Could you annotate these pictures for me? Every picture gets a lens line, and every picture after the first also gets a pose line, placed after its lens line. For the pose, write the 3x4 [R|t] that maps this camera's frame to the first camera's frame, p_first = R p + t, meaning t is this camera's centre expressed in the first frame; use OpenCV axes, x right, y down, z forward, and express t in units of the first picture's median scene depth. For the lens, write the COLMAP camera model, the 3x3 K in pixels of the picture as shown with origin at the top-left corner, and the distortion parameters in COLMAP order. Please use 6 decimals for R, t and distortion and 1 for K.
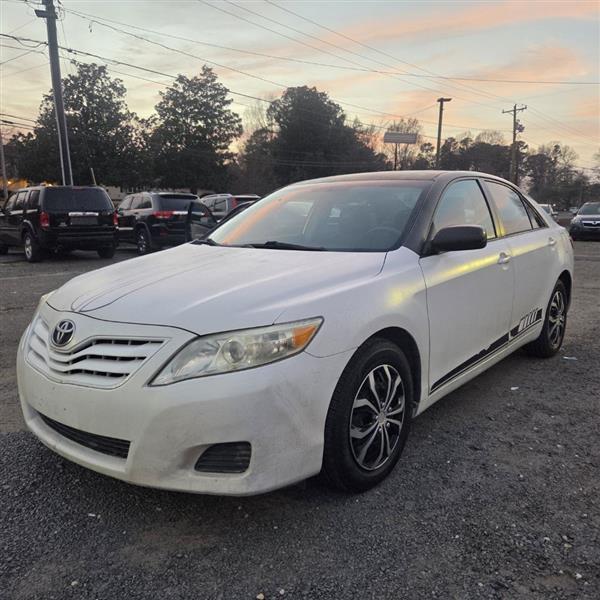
lens RADIAL K [[544.0, 0, 298.8], [0, 544.0, 302.7], [0, 0, 1]] dist [0.079453, -0.069500]
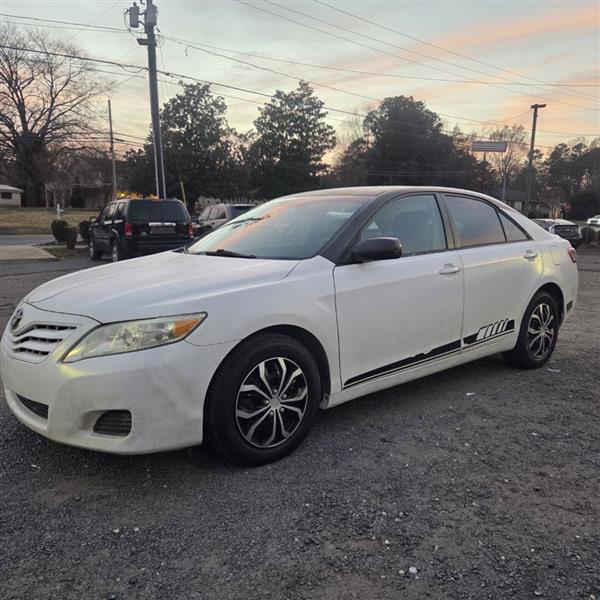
lens RADIAL K [[544.0, 0, 303.3], [0, 544.0, 305.9], [0, 0, 1]] dist [0.079453, -0.069500]
pose [[0.984963, 0.030343, -0.170079, 0.240087], [-0.032416, 0.999430, -0.009428, 0.008498], [0.169696, 0.014799, 0.985385, -0.075825]]
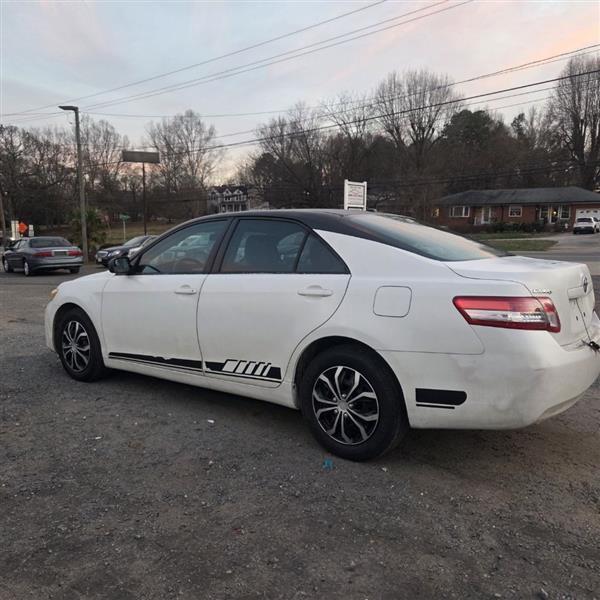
lens RADIAL K [[544.0, 0, 295.5], [0, 544.0, 304.2], [0, 0, 1]] dist [0.079453, -0.069500]
pose [[0.009522, 0.112190, -0.993641, 1.301078], [-0.170027, 0.979398, 0.108953, -0.183377], [0.985393, 0.167908, 0.028401, 1.035234]]
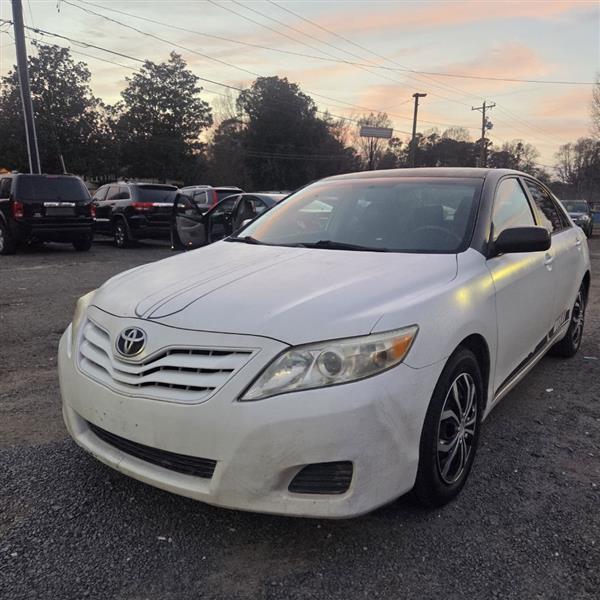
lens RADIAL K [[544.0, 0, 303.6], [0, 544.0, 308.1], [0, 0, 1]] dist [0.079453, -0.069500]
pose [[0.997502, 0.001731, 0.070616, -0.114628], [-0.003309, 0.999747, 0.022234, -0.012246], [-0.070560, -0.022412, 0.997256, 0.040897]]
